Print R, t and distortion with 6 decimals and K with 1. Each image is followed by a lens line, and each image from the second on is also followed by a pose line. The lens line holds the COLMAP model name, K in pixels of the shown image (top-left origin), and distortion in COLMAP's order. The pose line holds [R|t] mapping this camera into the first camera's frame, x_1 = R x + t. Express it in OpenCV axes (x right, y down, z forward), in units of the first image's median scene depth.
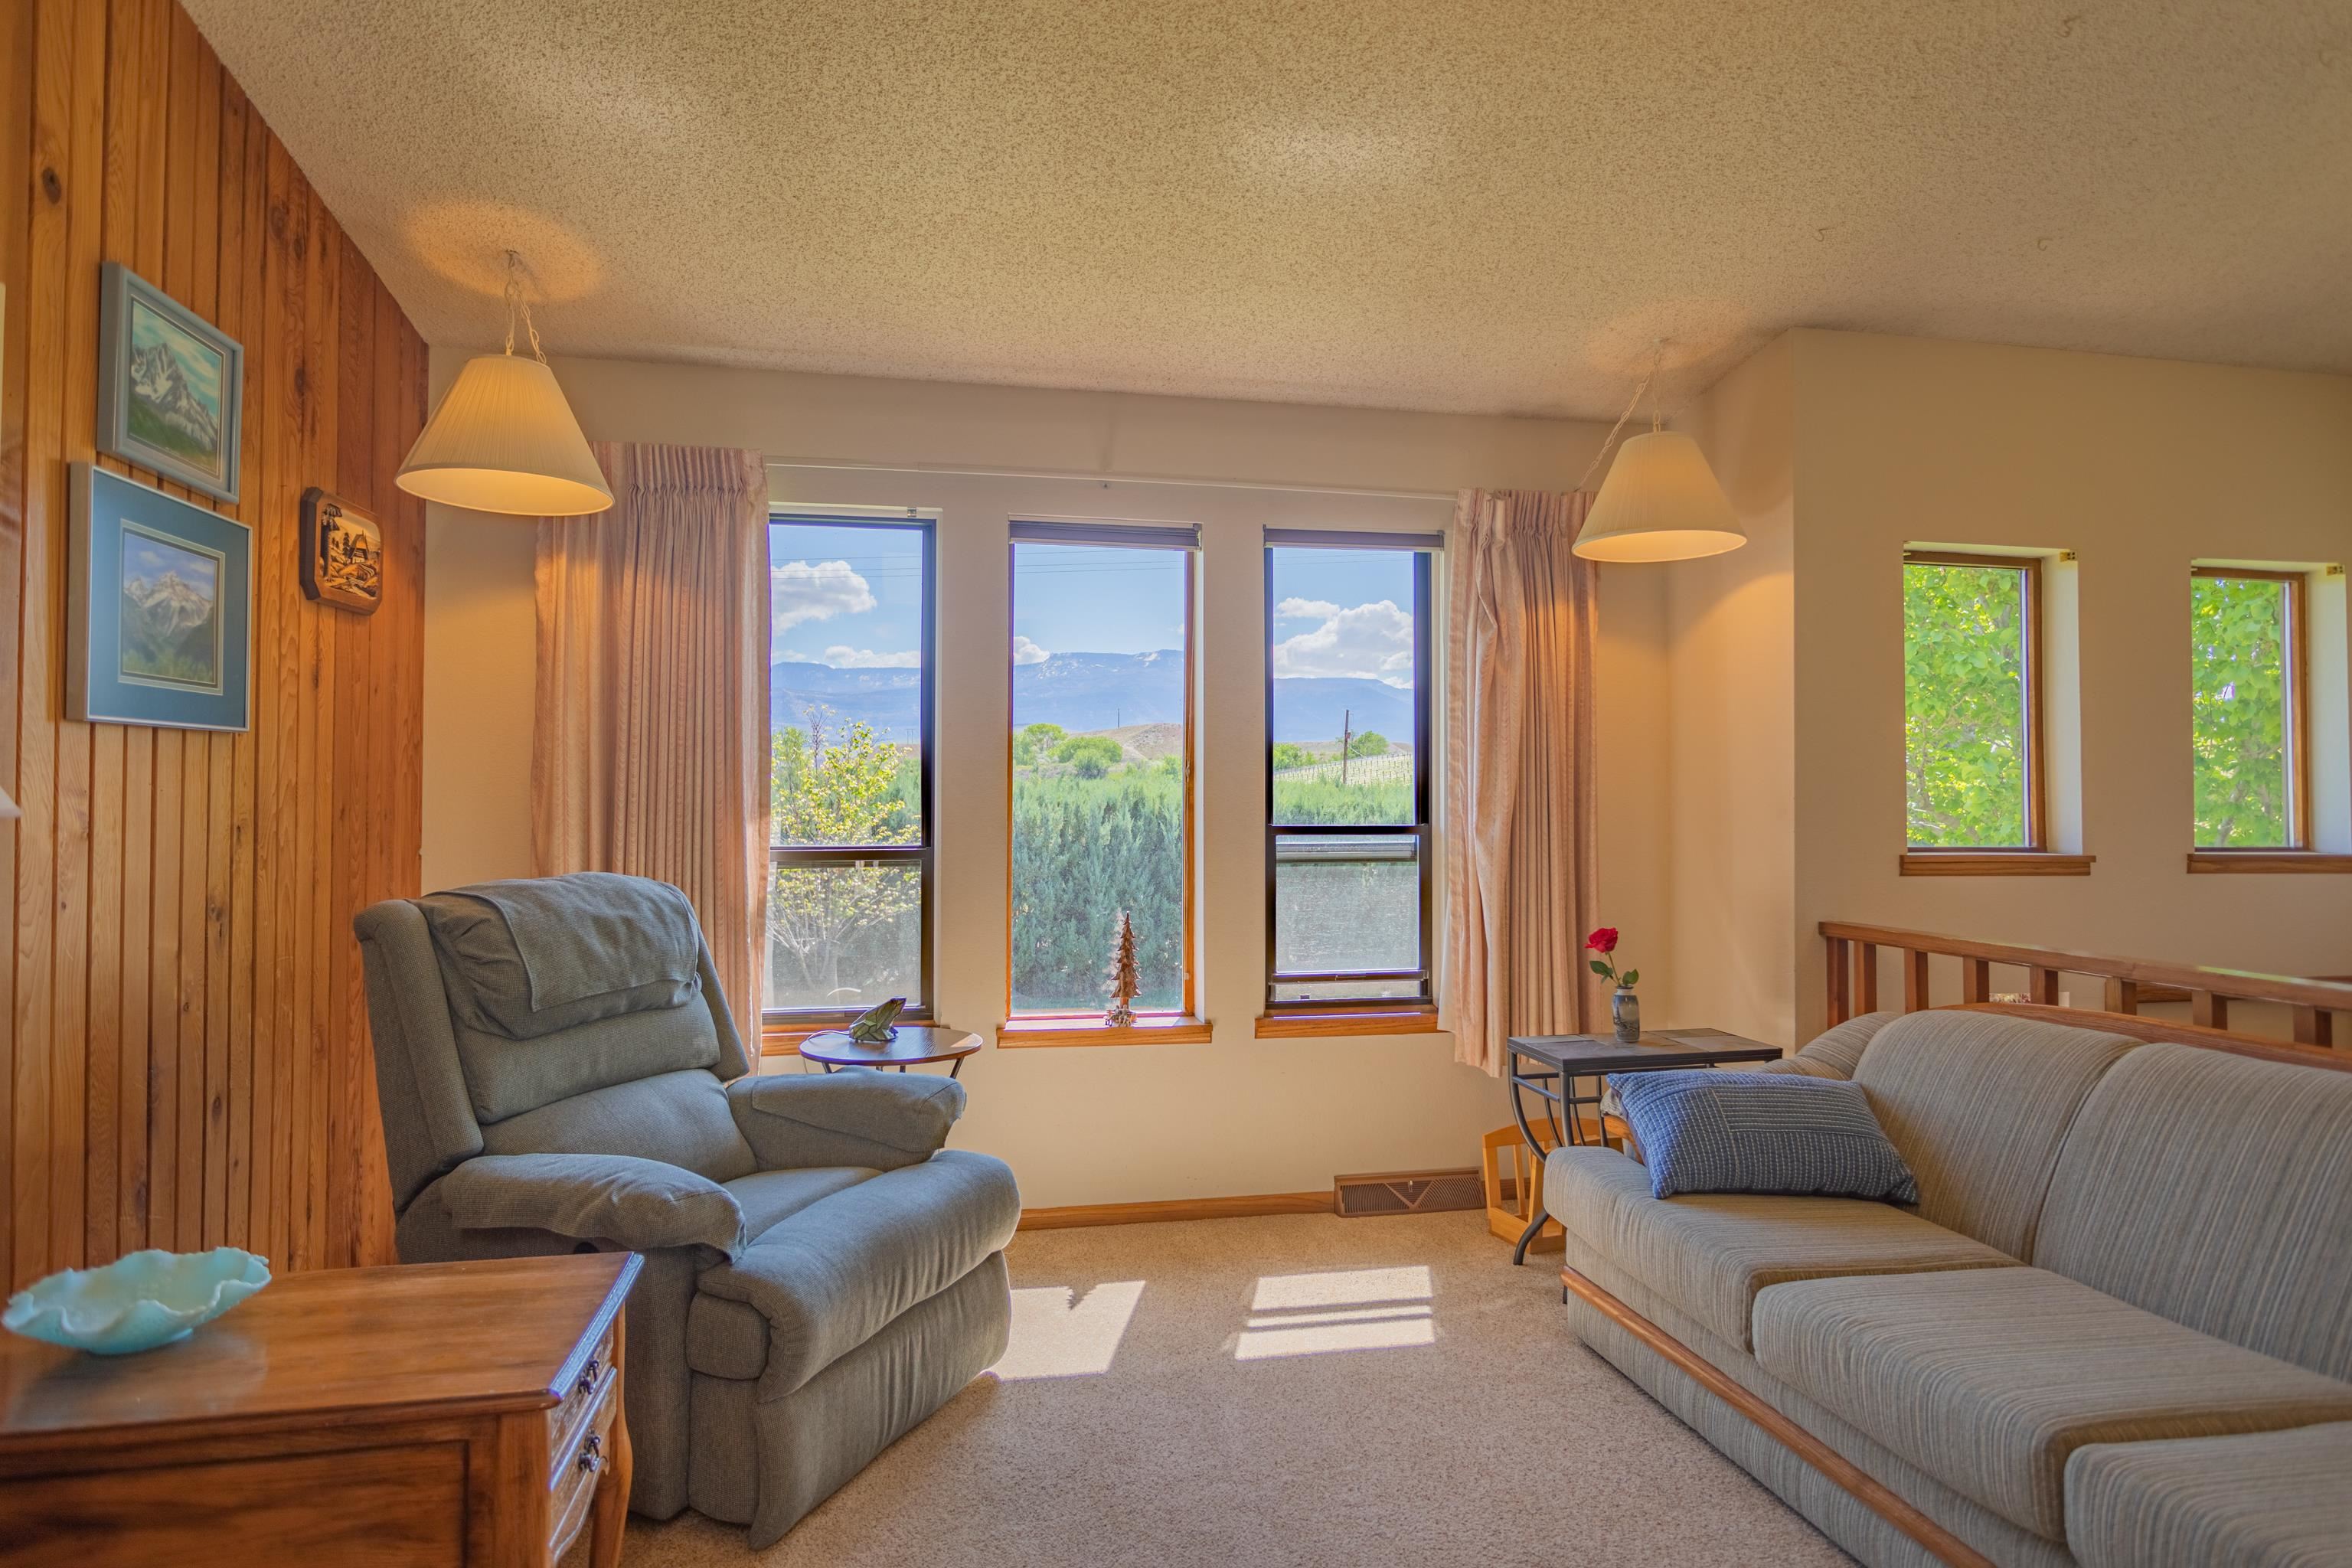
lens RADIAL K [[1243.1, 0, 1176.0], [0, 1243.1, 784.0], [0, 0, 1]] dist [-0.003893, -0.000101]
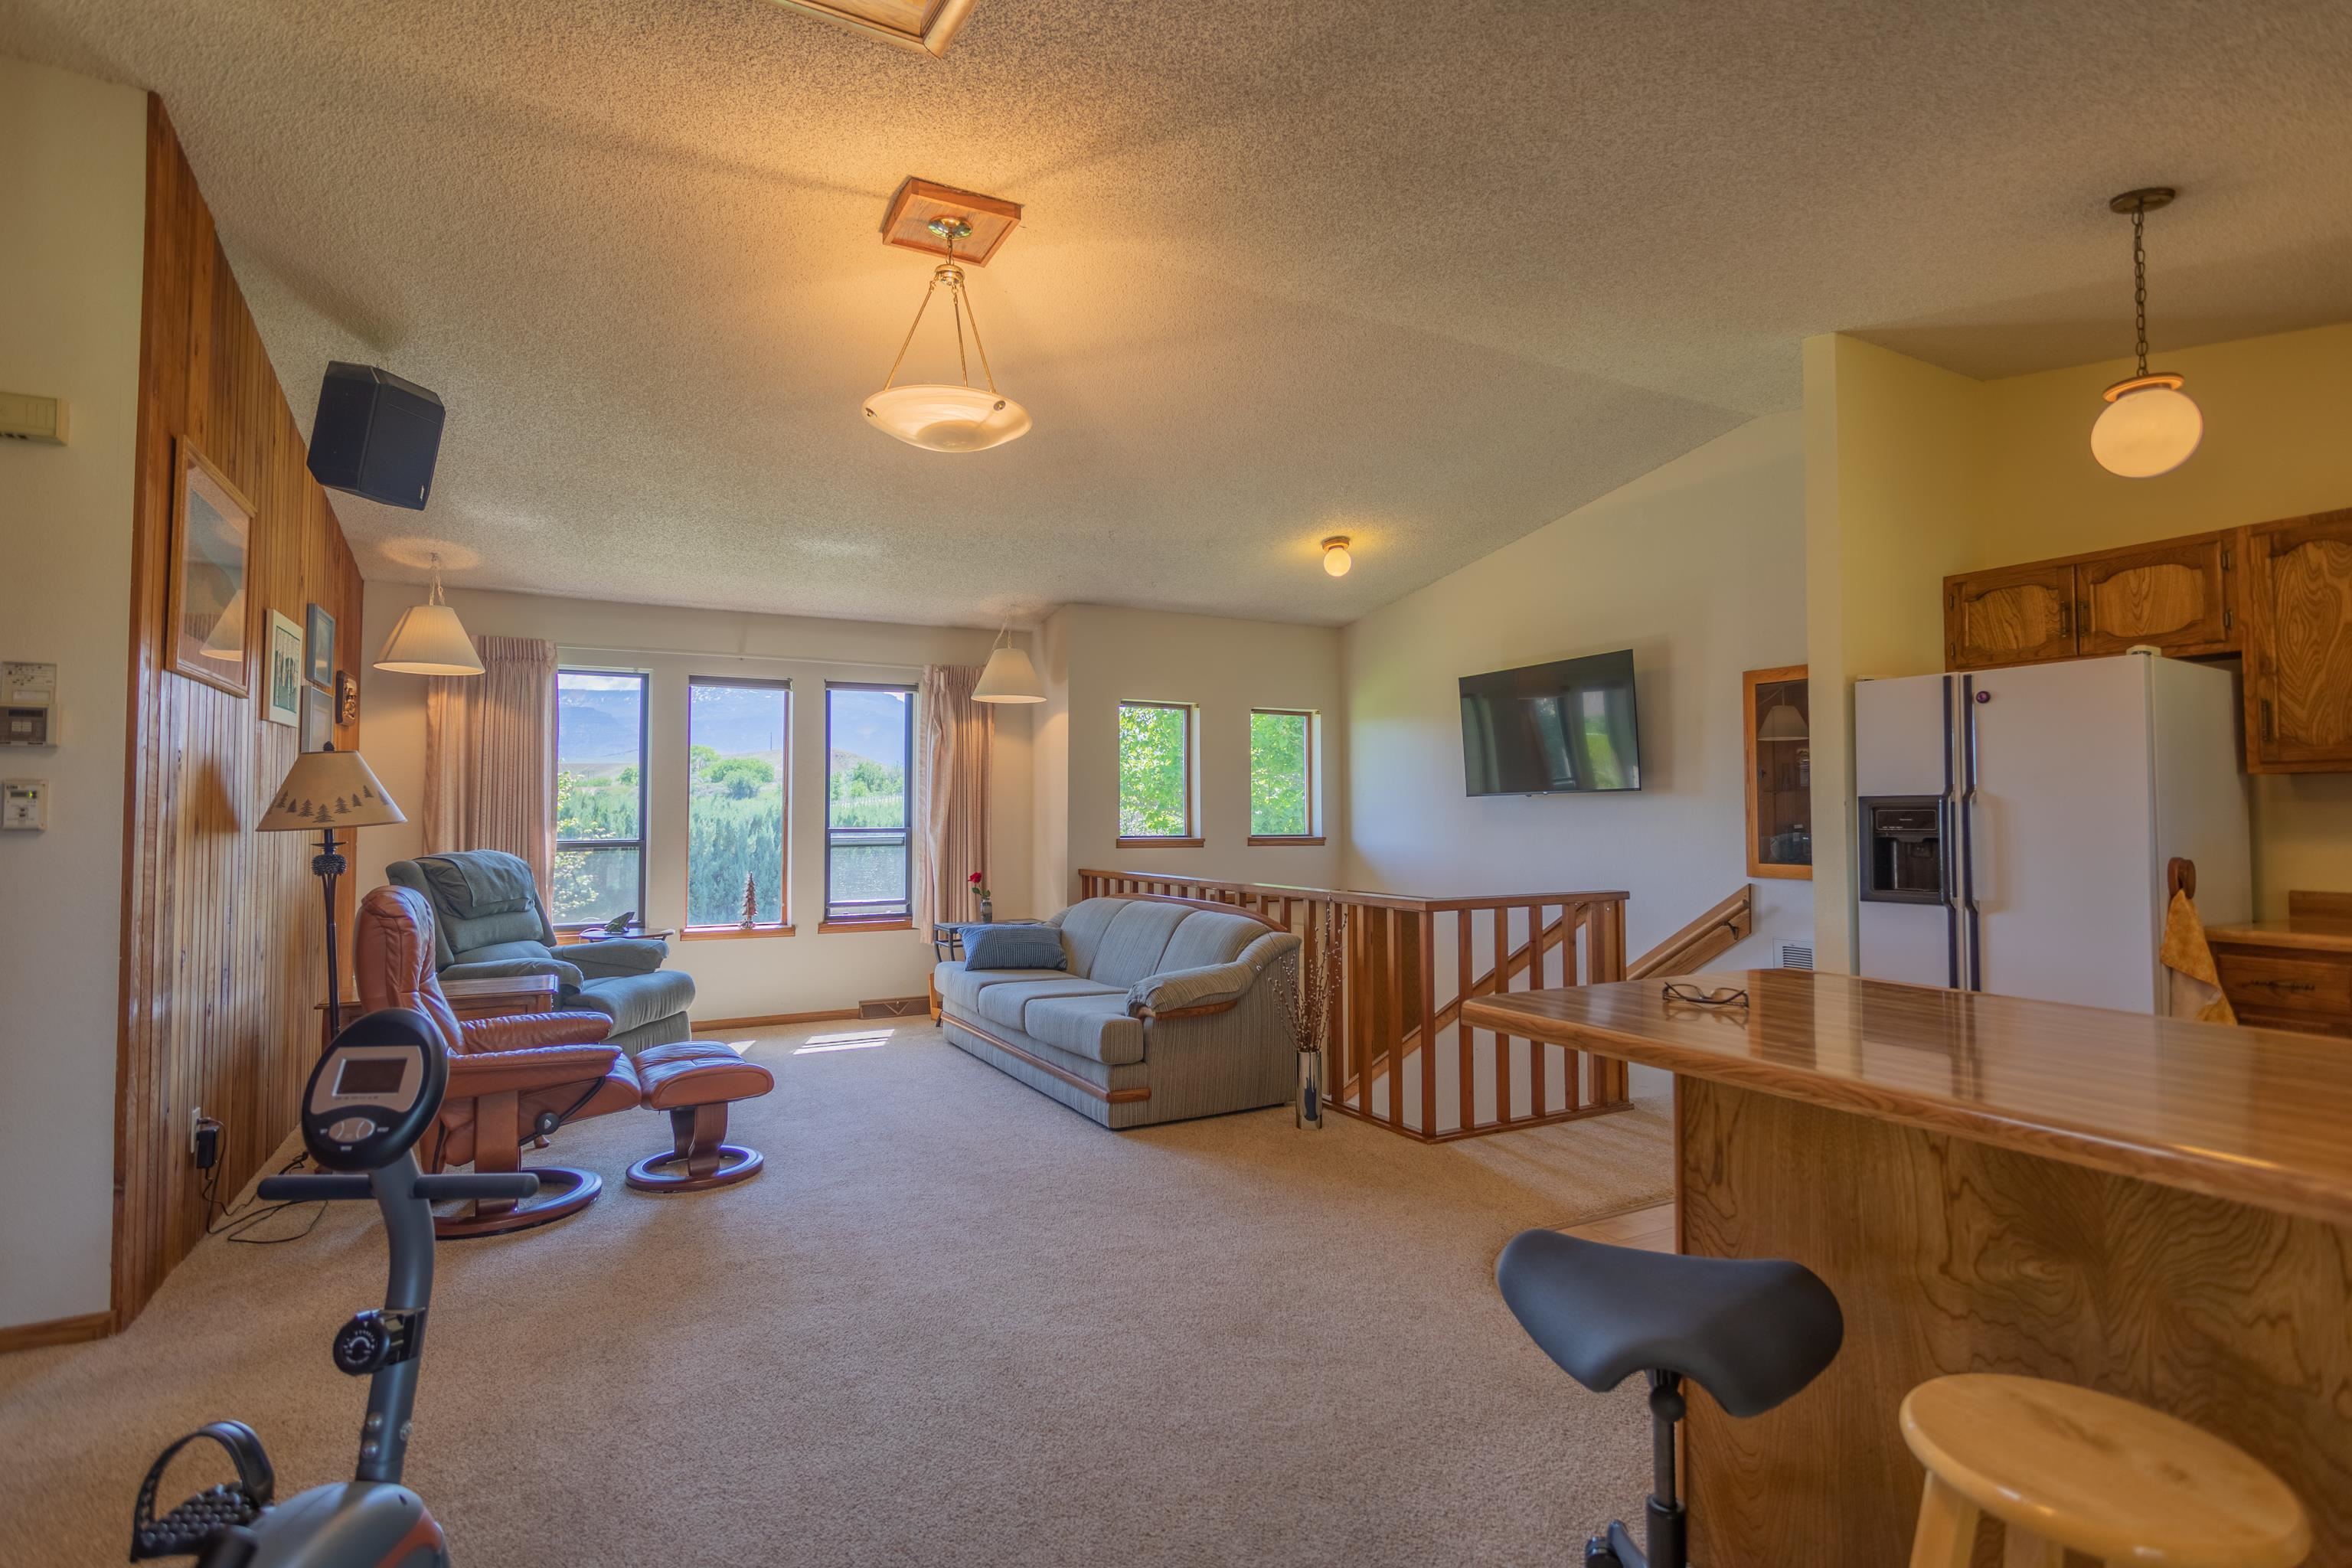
lens RADIAL K [[1136.7, 0, 1171.6], [0, 1136.7, 773.3], [0, 0, 1]] dist [0.004449, 0.000266]
pose [[0.957970, 0.006745, 0.286788, 0.084110], [0.000327, 0.999697, -0.024605, -0.010316], [-0.286867, 0.023664, 0.957678, -0.960263]]
